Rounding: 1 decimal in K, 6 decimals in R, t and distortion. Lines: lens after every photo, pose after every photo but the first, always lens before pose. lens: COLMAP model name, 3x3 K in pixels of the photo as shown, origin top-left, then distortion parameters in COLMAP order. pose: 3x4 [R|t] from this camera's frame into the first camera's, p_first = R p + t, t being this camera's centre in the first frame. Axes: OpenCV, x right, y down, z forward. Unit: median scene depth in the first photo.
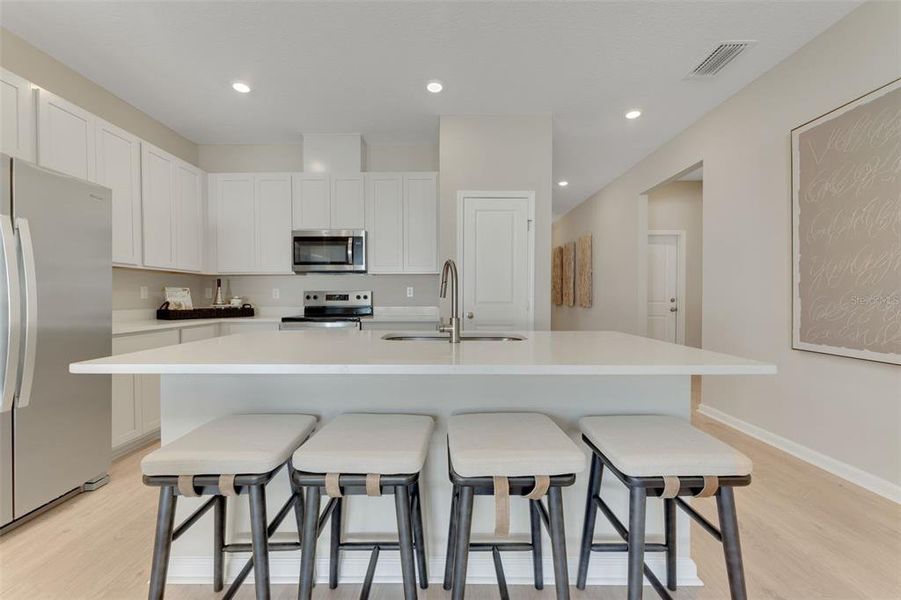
lens RADIAL K [[367.2, 0, 451.0], [0, 367.2, 301.8], [0, 0, 1]] dist [-0.003151, -0.000043]
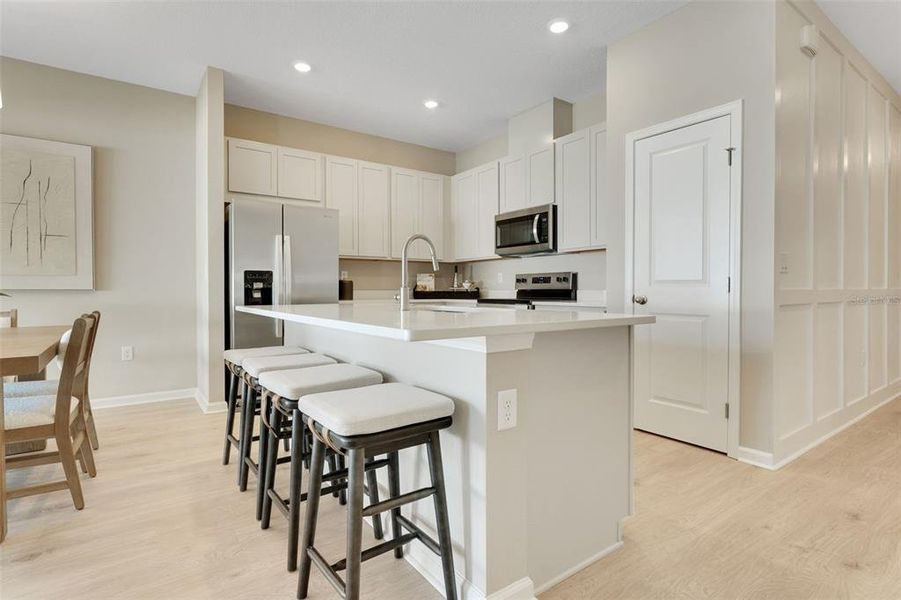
lens RADIAL K [[448.3, 0, 443.1], [0, 448.3, 293.3], [0, 0, 1]] dist [-0.000053, 0.000099]
pose [[0.579940, 0.005540, -0.814640, 0.515174], [-0.008699, 0.999962, 0.000607, 0.025454], [0.814613, 0.006735, 0.579966, 0.148477]]
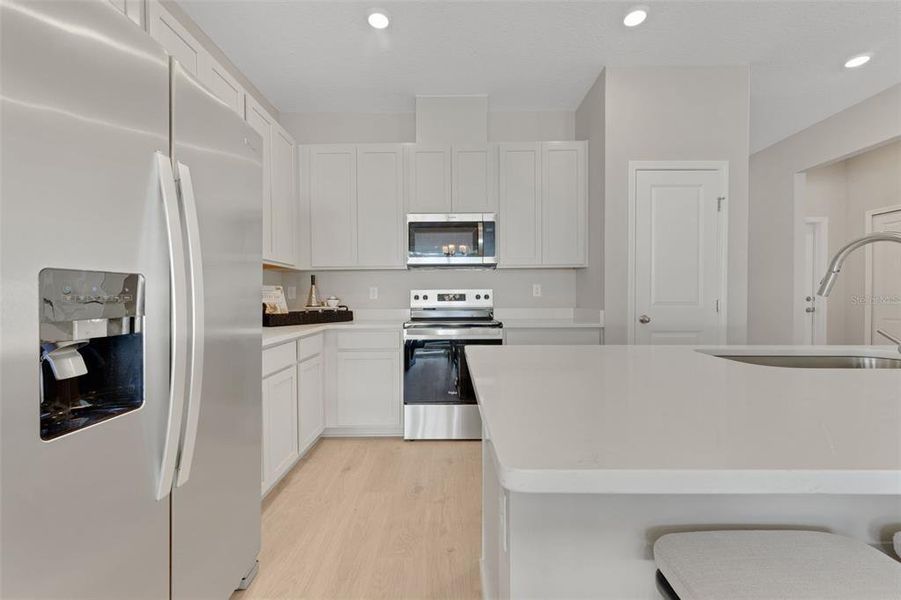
lens RADIAL K [[372.9, 0, 450.8], [0, 372.9, 302.1], [0, 0, 1]] dist [0.000556, -0.000156]
pose [[0.999987, -0.004641, -0.001927, -0.338028], [0.004641, 0.999989, -0.000294, -0.001356], [0.001929, 0.000285, 0.999998, 0.185921]]
